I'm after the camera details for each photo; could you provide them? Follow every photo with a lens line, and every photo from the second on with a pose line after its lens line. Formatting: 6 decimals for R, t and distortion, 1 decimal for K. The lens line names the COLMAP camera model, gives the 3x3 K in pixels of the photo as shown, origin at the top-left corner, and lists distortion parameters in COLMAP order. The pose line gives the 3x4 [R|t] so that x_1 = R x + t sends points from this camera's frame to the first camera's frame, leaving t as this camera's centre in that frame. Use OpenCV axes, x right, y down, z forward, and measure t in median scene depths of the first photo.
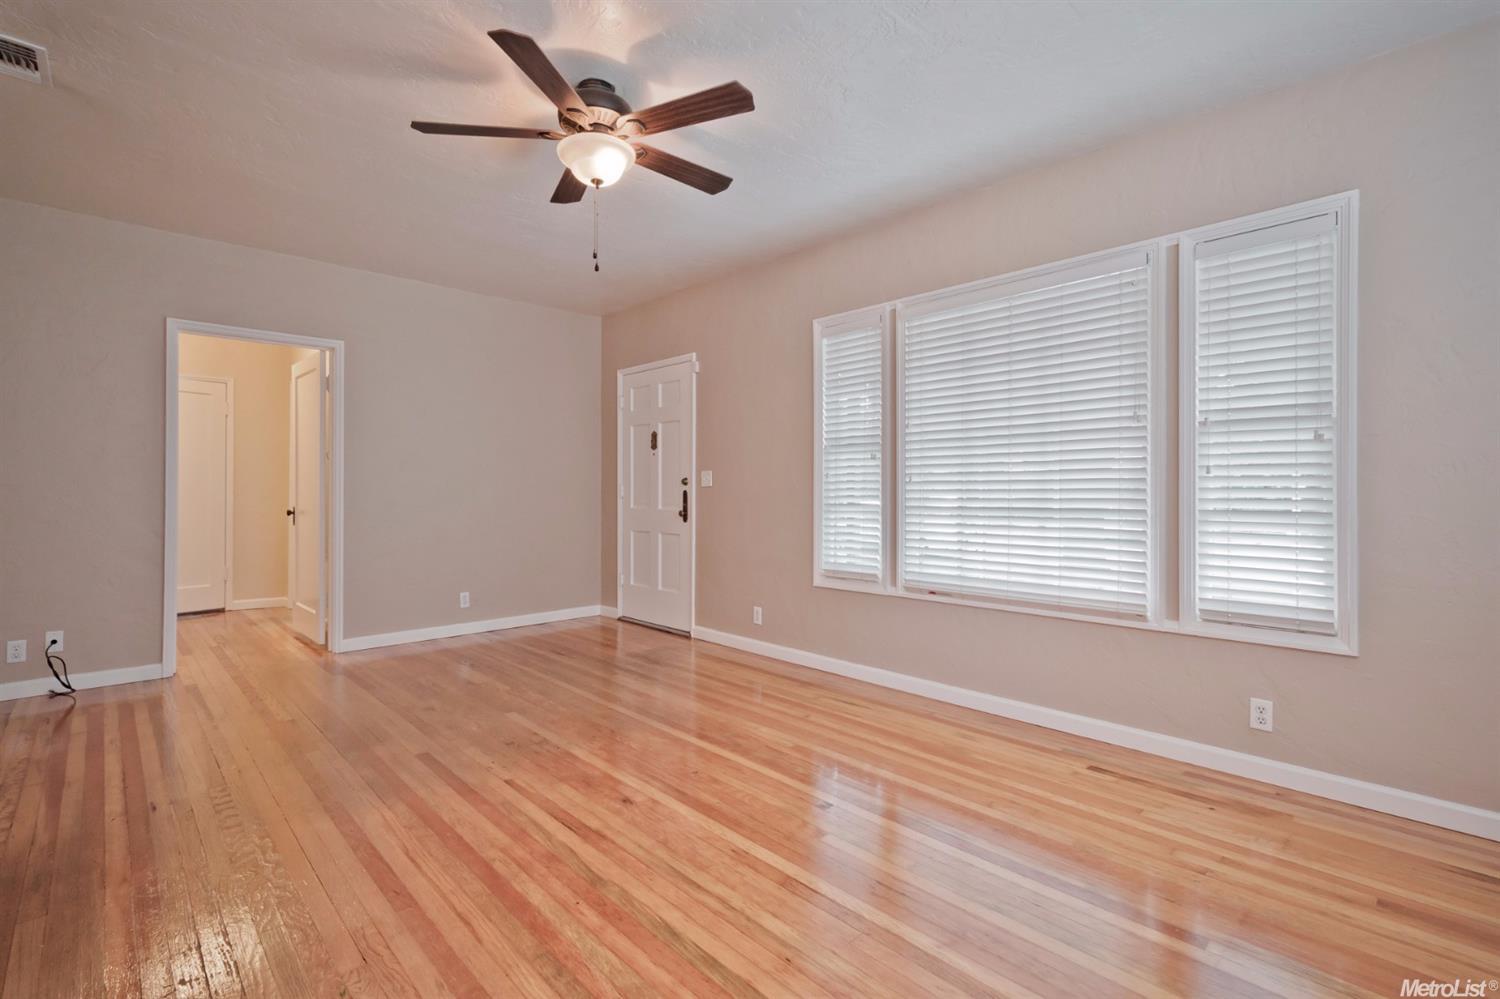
lens RADIAL K [[686.5, 0, 744.1], [0, 686.5, 488.6], [0, 0, 1]] dist [-0.002011, 0.000190]
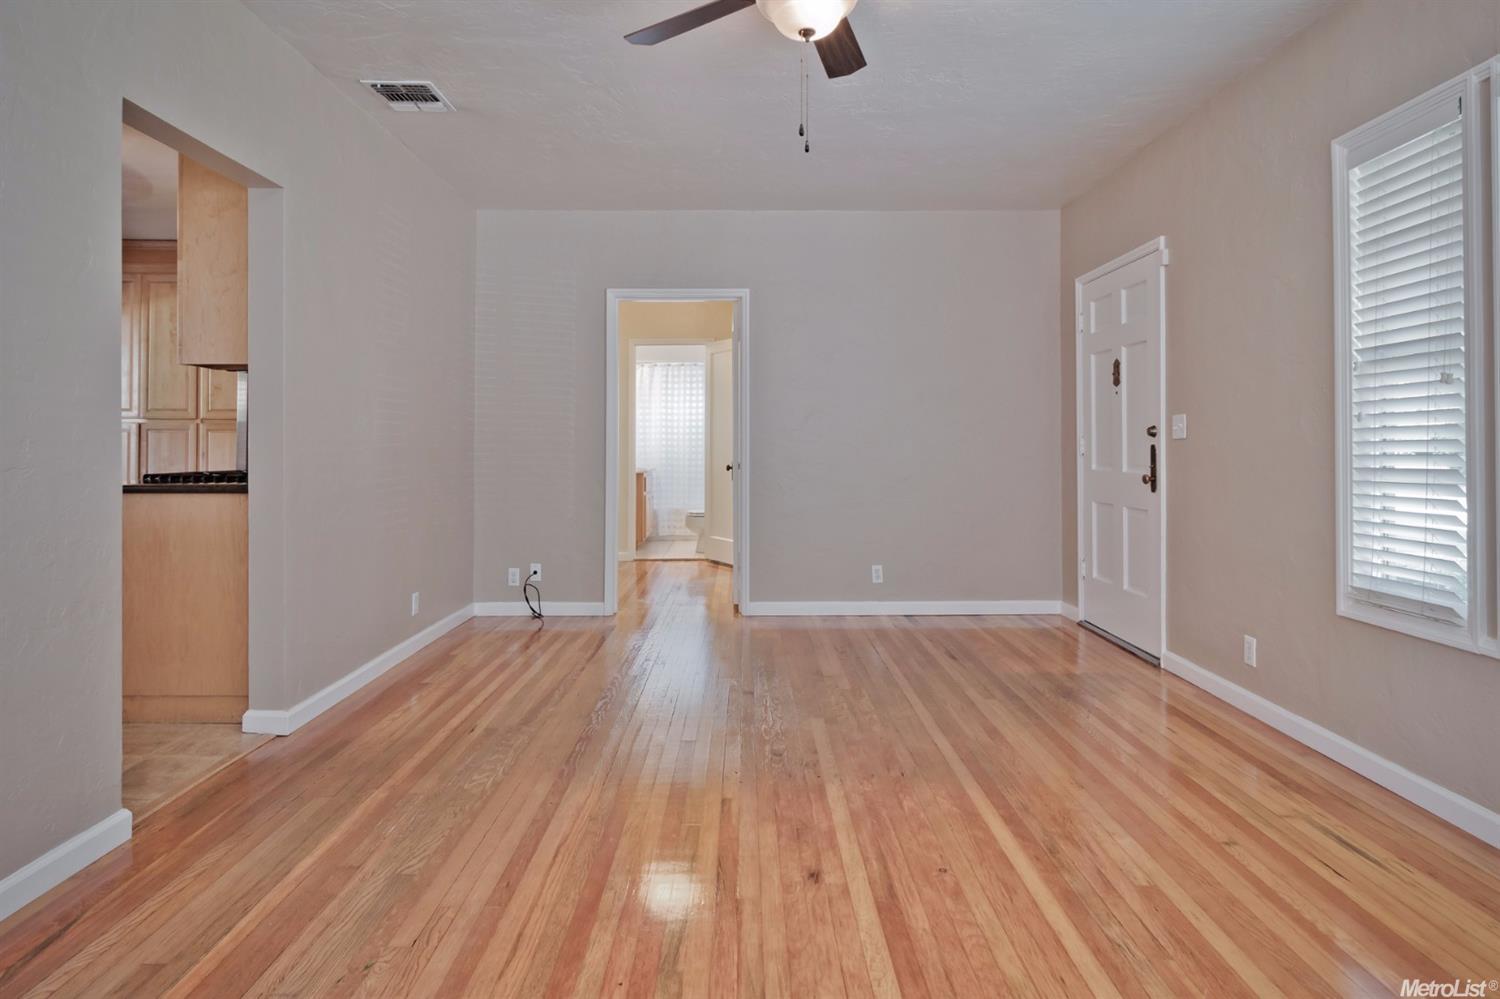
lens RADIAL K [[820.2, 0, 746.6], [0, 820.2, 438.2], [0, 0, 1]] dist [-0.001069, -0.000337]
pose [[0.728208, -0.007414, -0.685316, 0.217875], [0.003377, 0.999968, -0.007230, 0.001022], [0.685348, 0.002951, 0.728210, 0.190108]]
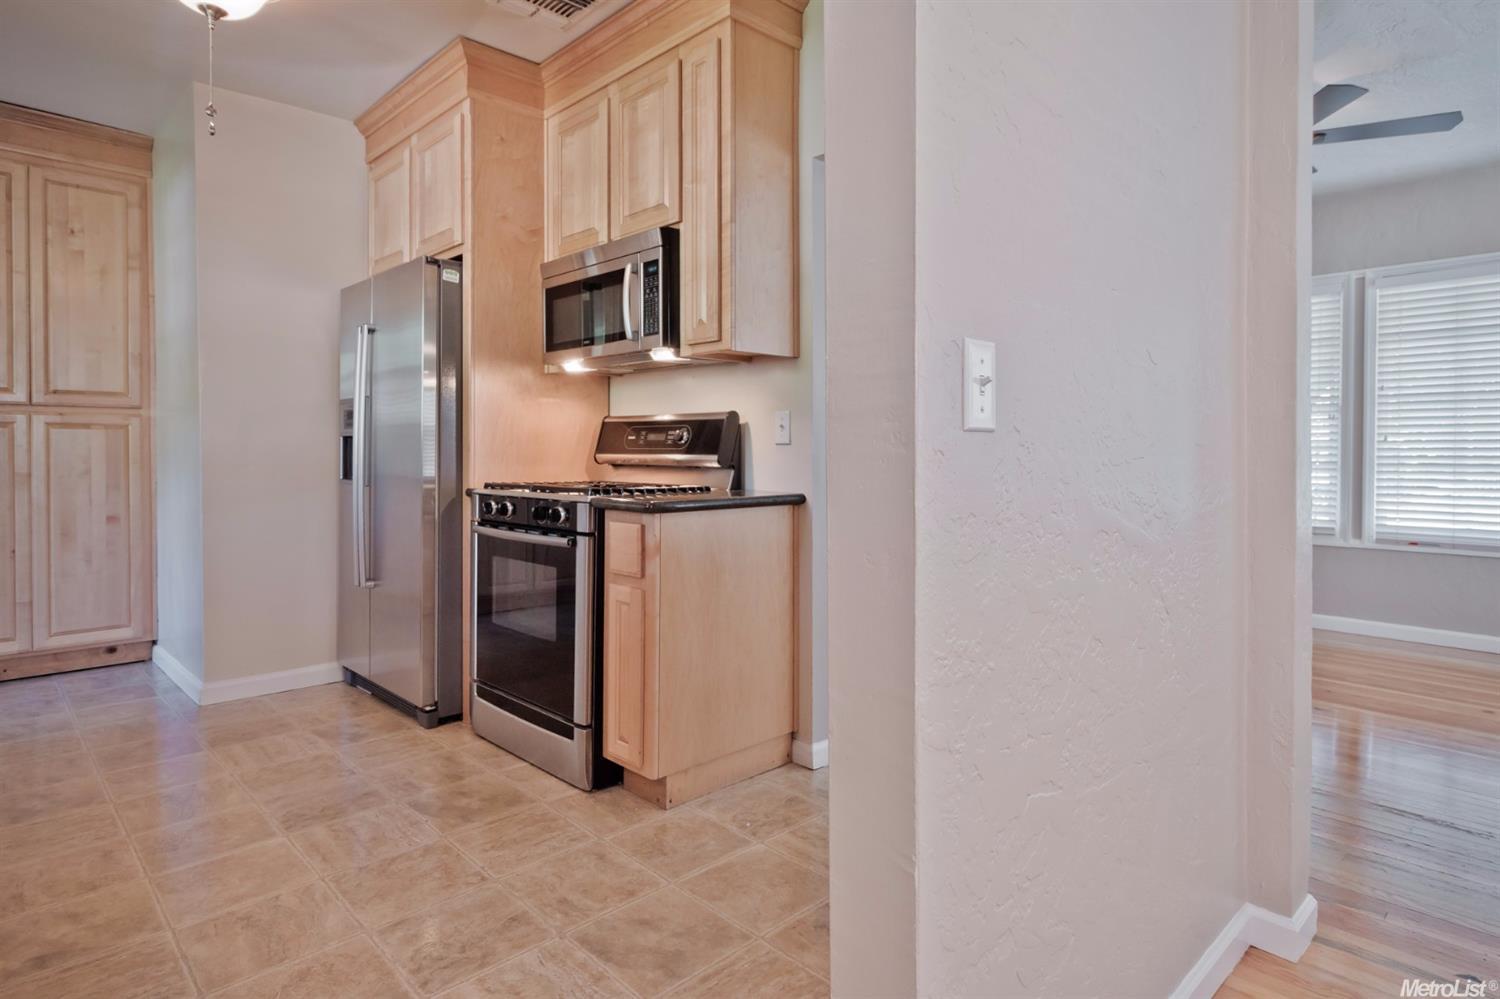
lens RADIAL K [[811.1, 0, 741.0], [0, 811.1, 458.4], [0, 0, 1]] dist [0.000932, -0.000251]
pose [[0.999951, 0.000108, 0.009938, -0.700307], [-0.000271, 0.999865, 0.016445, -0.004002], [-0.009935, -0.016447, 0.999815, -0.247546]]
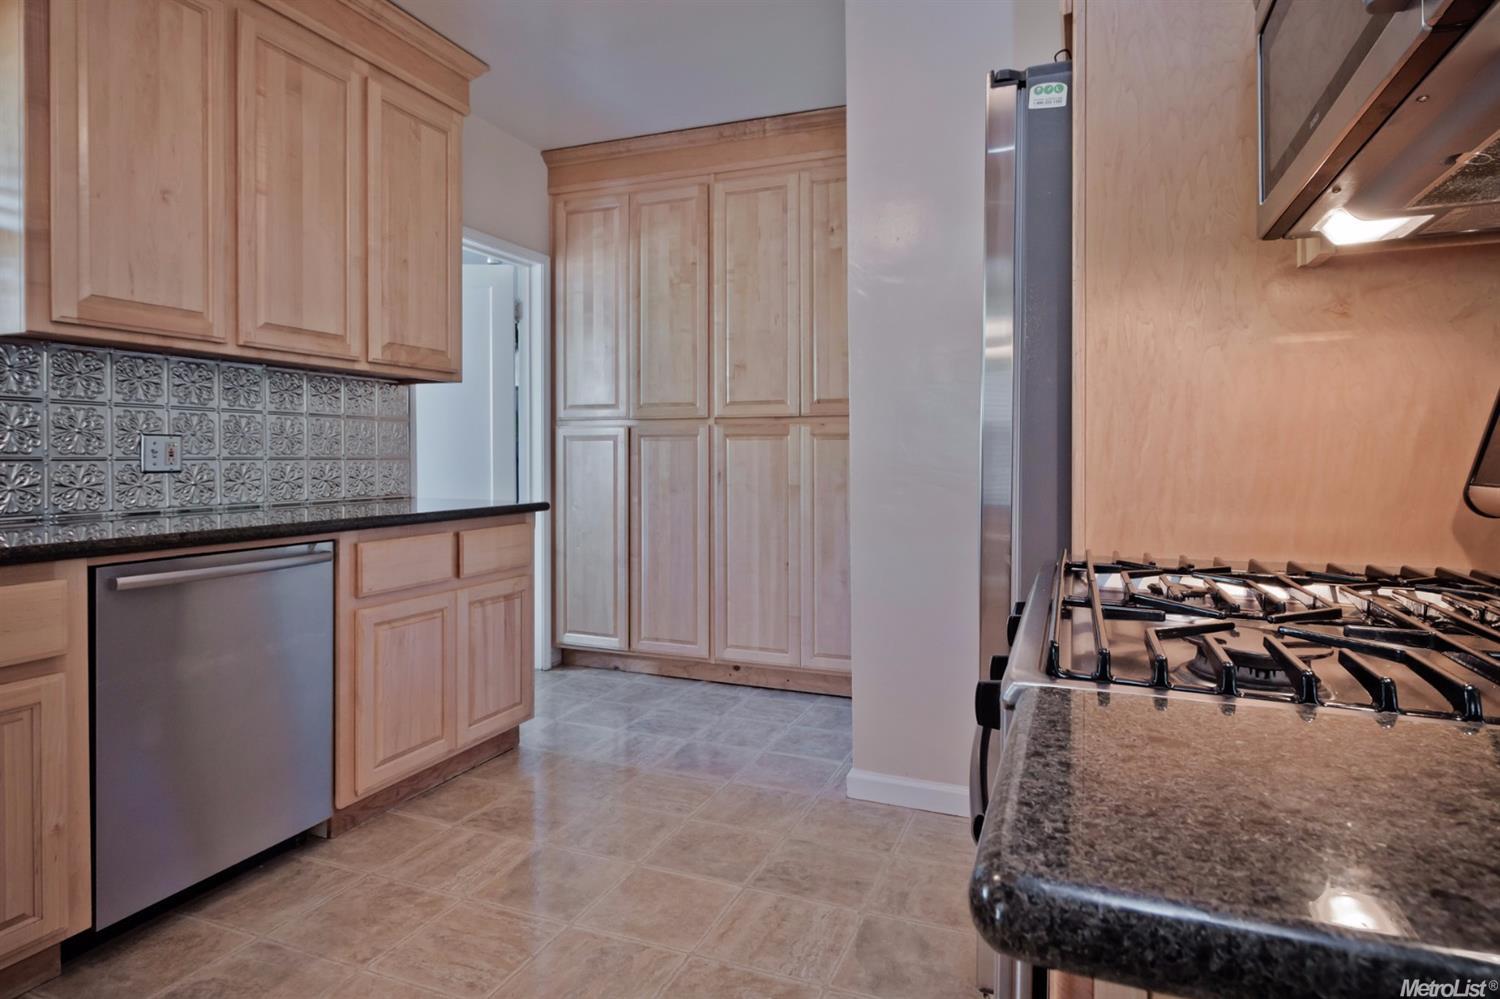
lens RADIAL K [[810.4, 0, 769.1], [0, 810.4, 461.3], [0, 0, 1]] dist [-0.002010, -0.000169]
pose [[0.422741, 0.004258, -0.906240, -0.694492], [0.005958, 0.999954, 0.007478, -0.006022], [0.906231, -0.008561, 0.422697, 0.266852]]
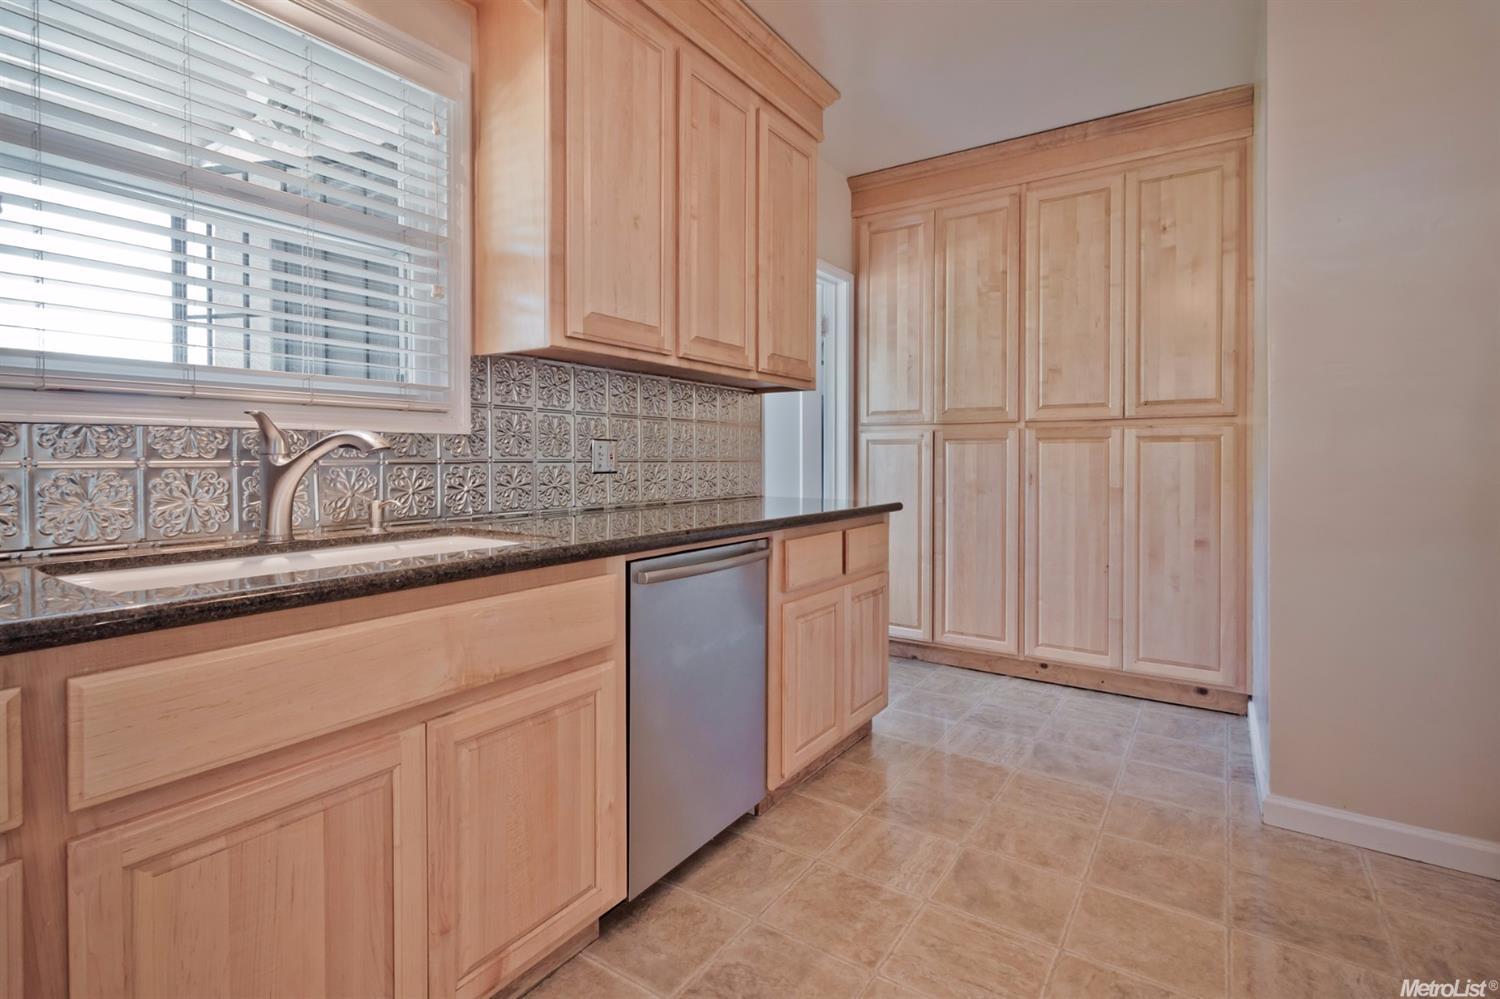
lens RADIAL K [[701.1, 0, 754.4], [0, 701.1, 466.6], [0, 0, 1]] dist [-0.000554, 0.000074]
pose [[0.215447, 0.009111, -0.976473, -0.826122], [0.005730, 0.999927, 0.010594, -0.006856], [0.976499, -0.007878, 0.215379, 0.113101]]
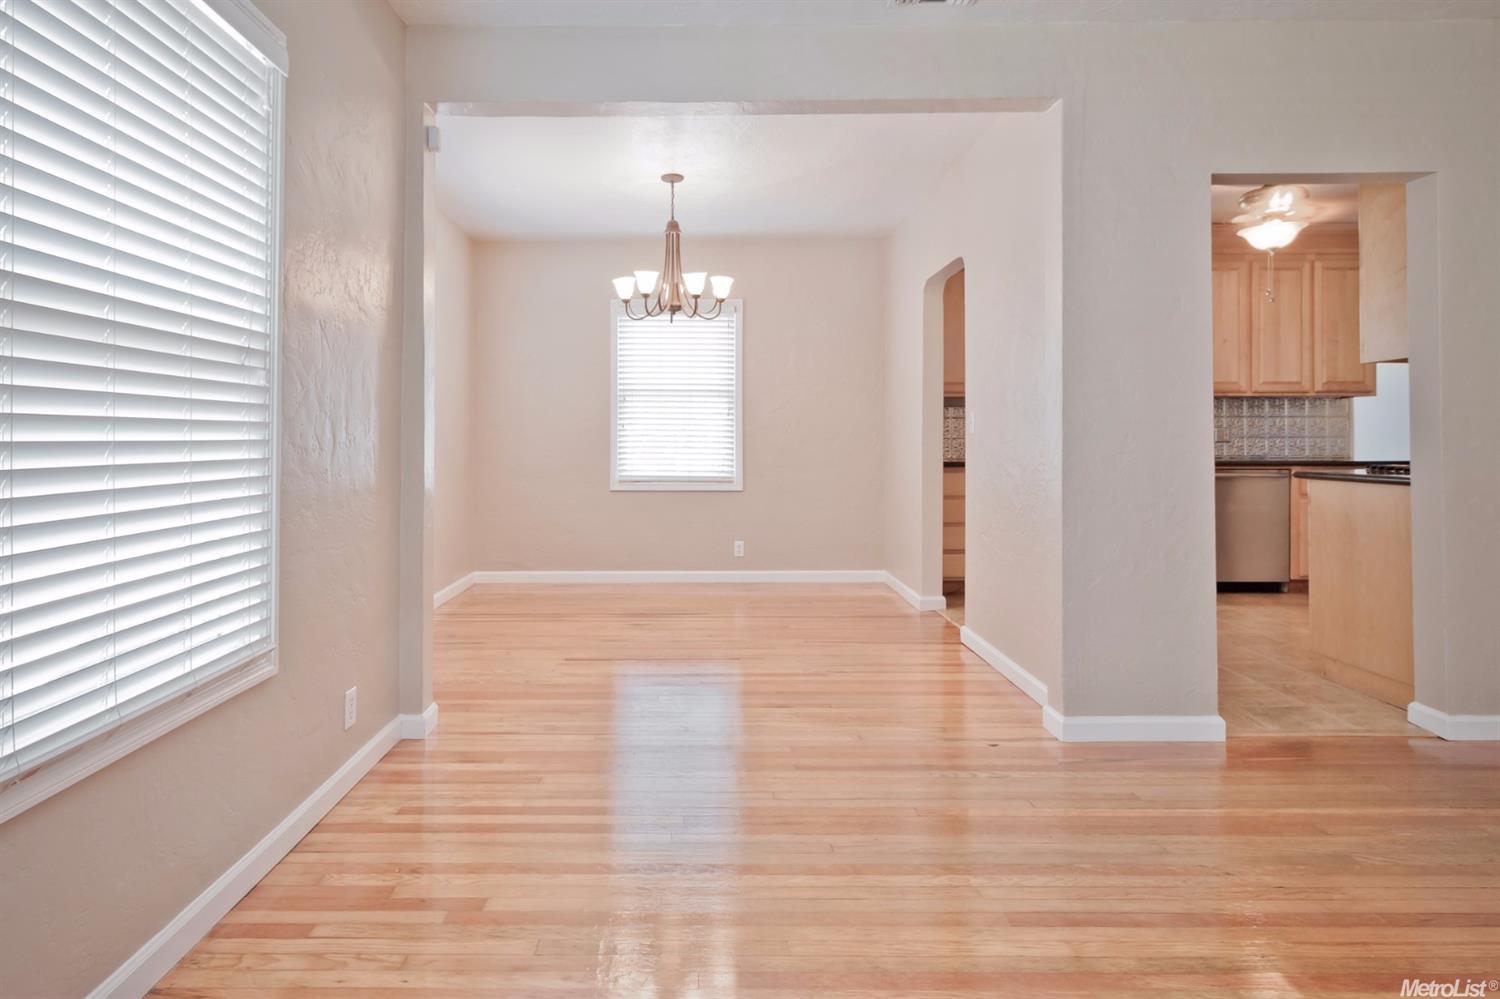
lens RADIAL K [[838.7, 0, 693.9], [0, 838.7, 438.7], [0, 0, 1]] dist [0.000108, -0.000318]
pose [[-0.700105, -0.002365, -0.714036, 0.390343], [0.002938, 0.999977, -0.006193, 0.004202], [0.714034, -0.006434, -0.700082, 0.504209]]
